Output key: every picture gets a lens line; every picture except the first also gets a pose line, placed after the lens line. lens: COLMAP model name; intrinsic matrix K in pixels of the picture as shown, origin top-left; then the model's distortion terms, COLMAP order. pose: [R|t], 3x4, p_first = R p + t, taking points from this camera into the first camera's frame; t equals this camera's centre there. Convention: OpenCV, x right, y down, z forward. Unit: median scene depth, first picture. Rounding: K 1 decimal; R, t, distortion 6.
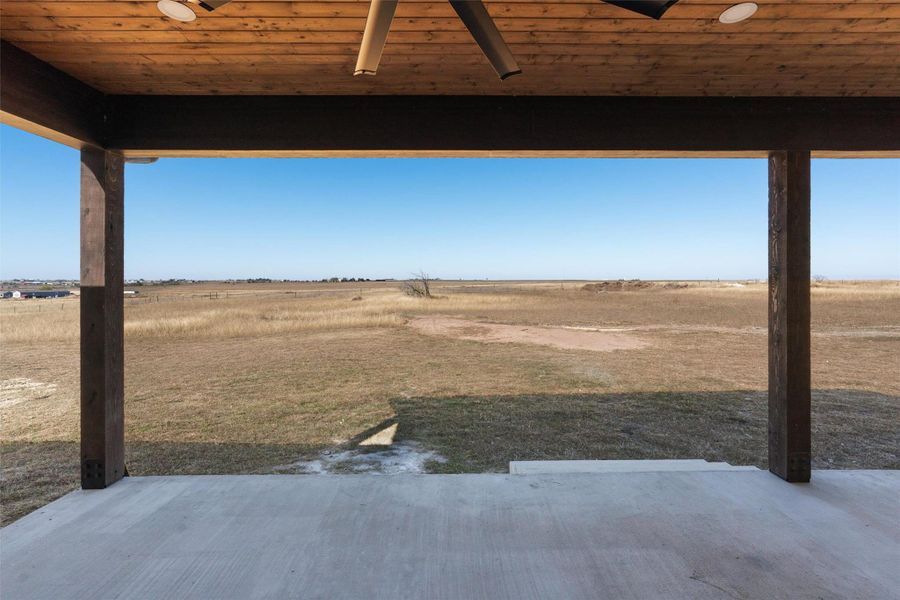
lens RADIAL K [[403.5, 0, 451.0], [0, 403.5, 283.1], [0, 0, 1]] dist [-0.015298, 0.006549]
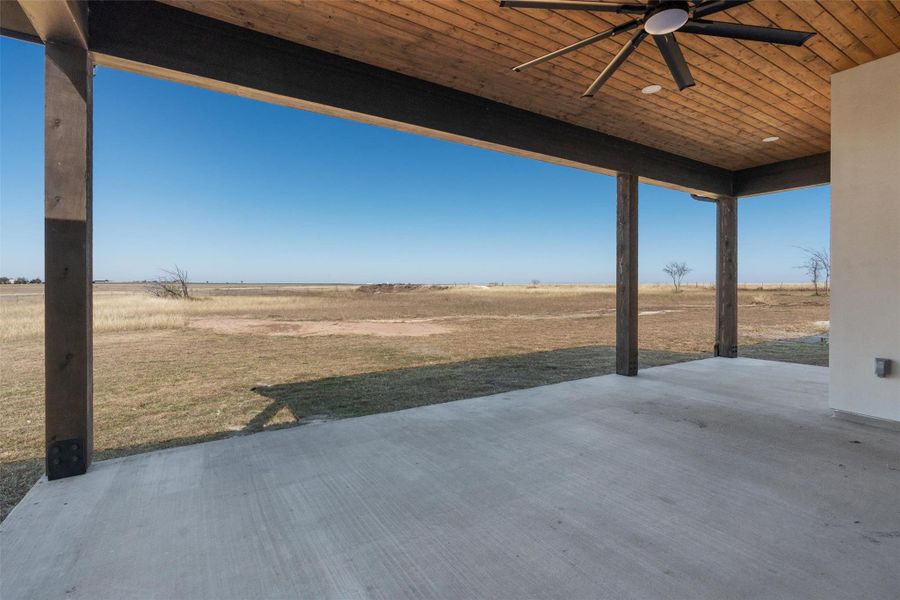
lens RADIAL K [[403.5, 0, 449.6], [0, 403.5, 284.7], [0, 0, 1]] dist [-0.015298, 0.006549]
pose [[0.864692, 0.005792, 0.502269, -0.603578], [-0.007175, 0.999974, 0.000821, 0.122751], [-0.502251, -0.004313, 0.864711, -0.053114]]
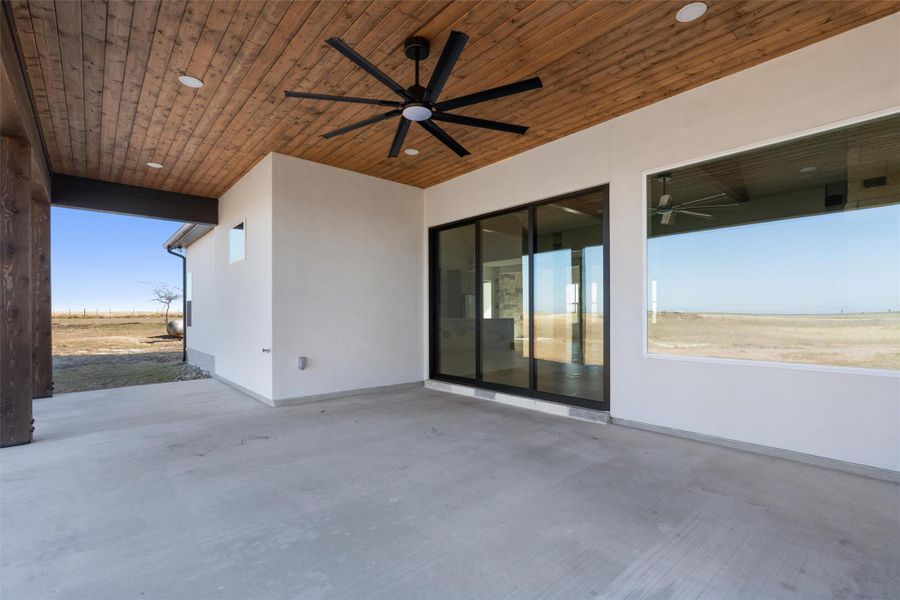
lens RADIAL K [[403.5, 0, 447.6], [0, 403.5, 314.7], [0, 0, 1]] dist [-0.015298, 0.006549]
pose [[-0.644369, -0.000644, 0.764715, -0.707833], [0.002353, 0.999993, 0.002825, 0.139342], [-0.764711, 0.003619, -0.644363, 0.807377]]
